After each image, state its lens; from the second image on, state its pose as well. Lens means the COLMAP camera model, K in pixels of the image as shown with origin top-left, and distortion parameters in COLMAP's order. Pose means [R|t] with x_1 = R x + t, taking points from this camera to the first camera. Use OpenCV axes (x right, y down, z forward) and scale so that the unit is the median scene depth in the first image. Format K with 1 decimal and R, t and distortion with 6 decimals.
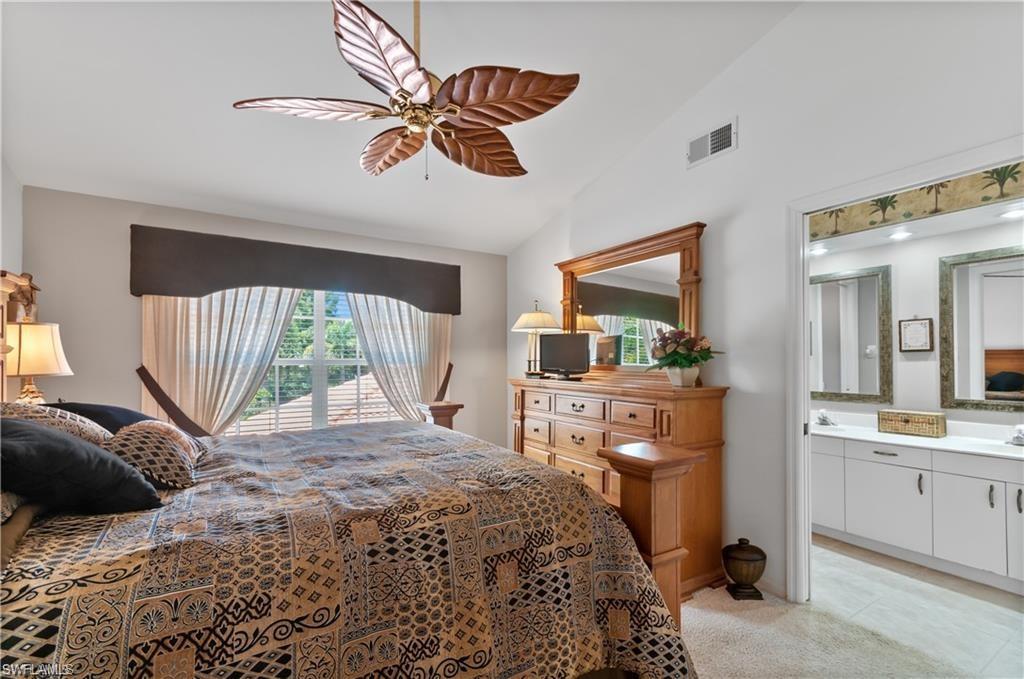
lens RADIAL K [[455.0, 0, 510.7], [0, 455.0, 357.1], [0, 0, 1]] dist [0.000710, 0.000028]
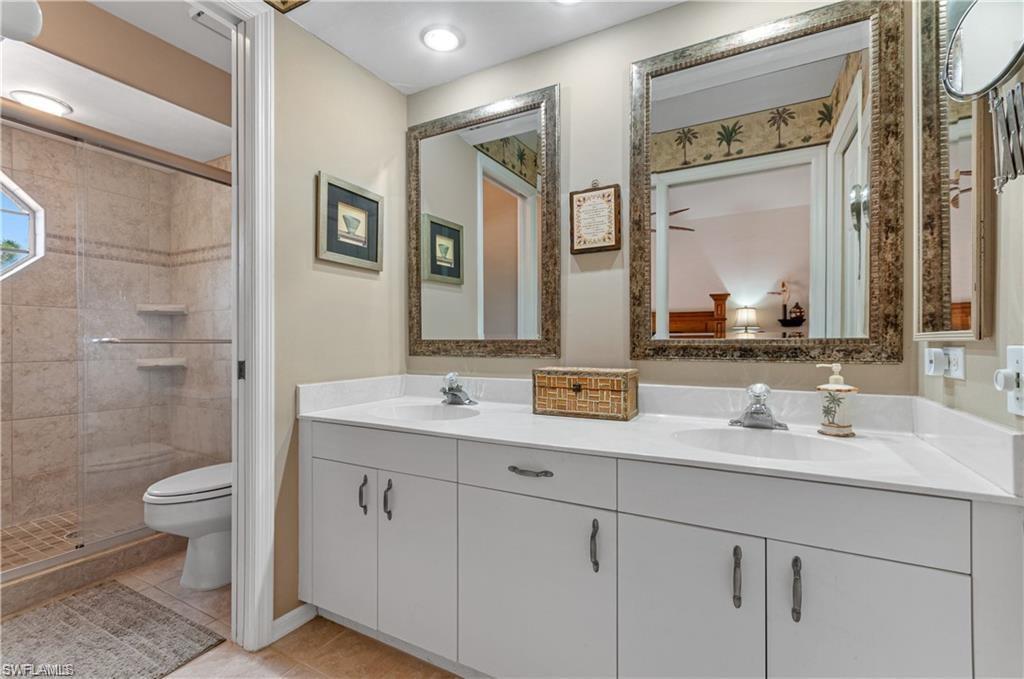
lens RADIAL K [[454.7, 0, 510.7], [0, 454.7, 343.6], [0, 0, 1]] dist [0.005793, 0.000039]
pose [[0.866888, -0.000480, 0.498503, 0.565403], [-0.006249, 0.999911, 0.011830, 0.087739], [-0.498464, -0.013370, 0.866807, 0.615348]]
